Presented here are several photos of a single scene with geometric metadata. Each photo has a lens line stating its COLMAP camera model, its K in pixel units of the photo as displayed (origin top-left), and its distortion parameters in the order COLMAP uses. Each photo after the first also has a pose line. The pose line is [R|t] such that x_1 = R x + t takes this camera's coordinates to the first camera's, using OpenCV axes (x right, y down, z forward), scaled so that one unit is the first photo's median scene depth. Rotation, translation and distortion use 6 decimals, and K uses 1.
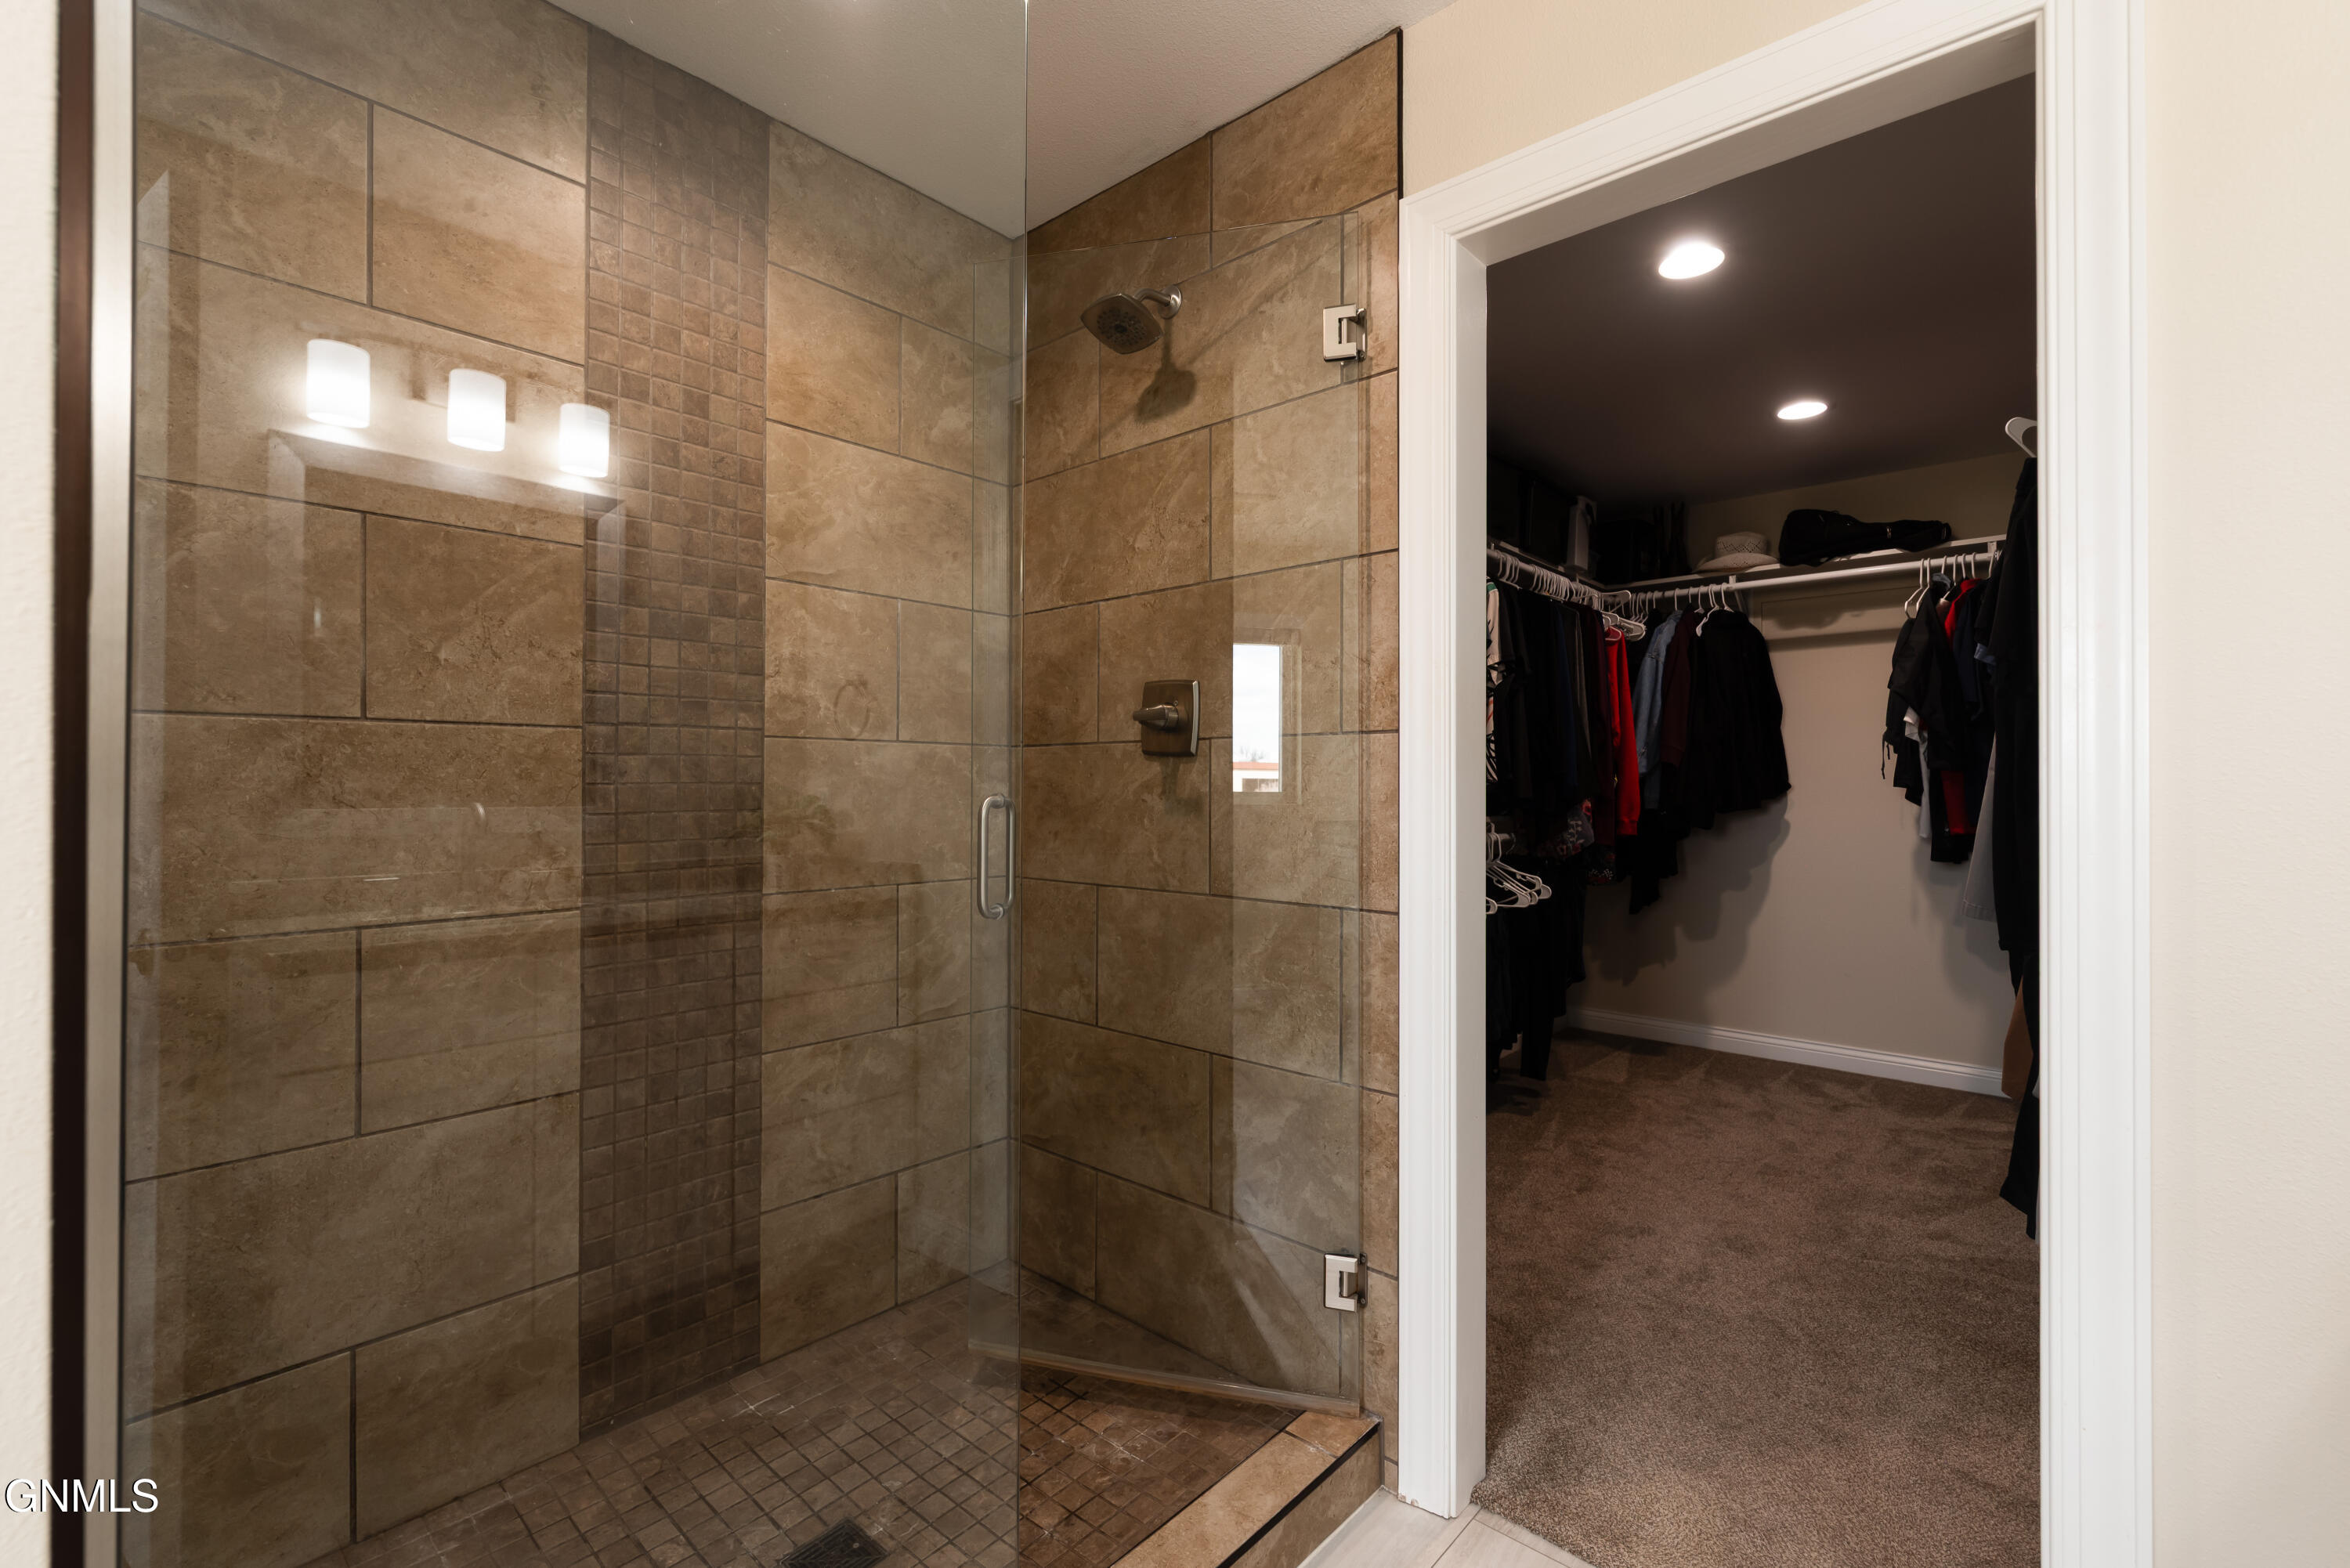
lens RADIAL K [[1007.4, 0, 1190.9], [0, 1007.4, 778.6], [0, 0, 1]] dist [-0.000181, 0.000118]
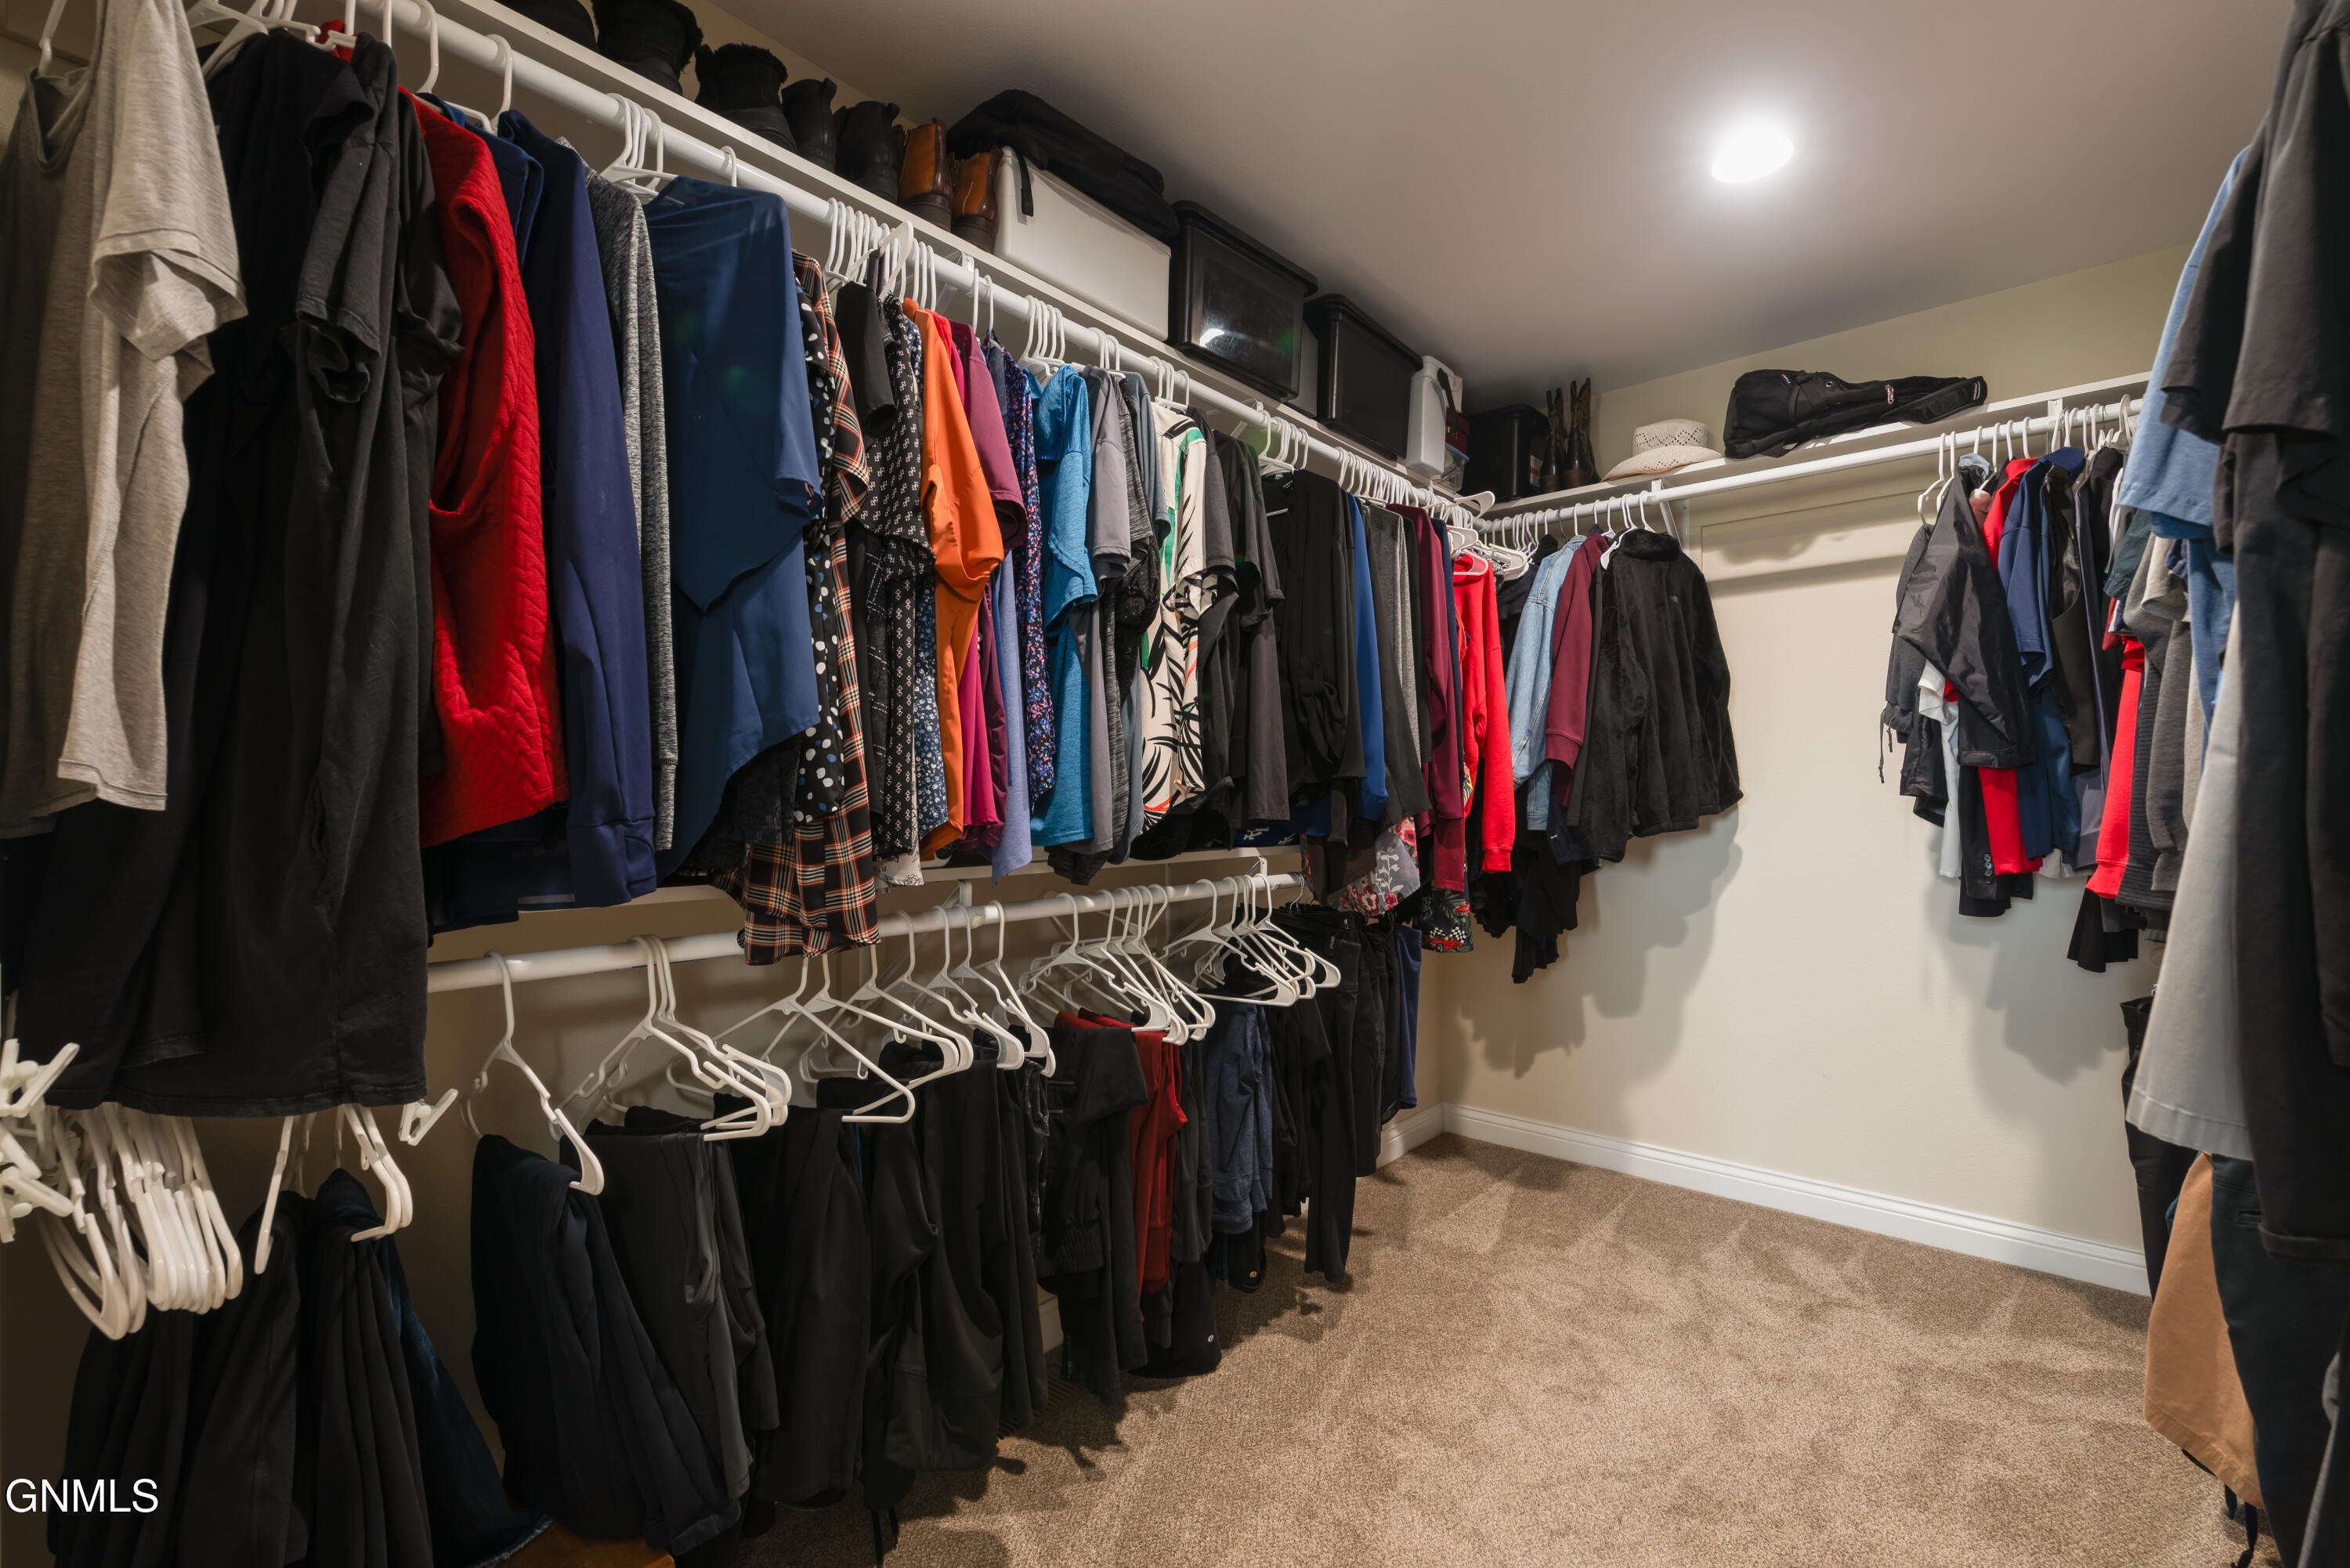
lens RADIAL K [[1007.4, 0, 1206.0], [0, 1007.4, 795.8], [0, 0, 1]] dist [-0.000181, 0.000118]
pose [[0.999467, -0.005854, 0.032102, 0.240666], [0.005639, 0.999961, 0.006793, 0.001622], [-0.032140, -0.006609, 0.999462, 0.378782]]
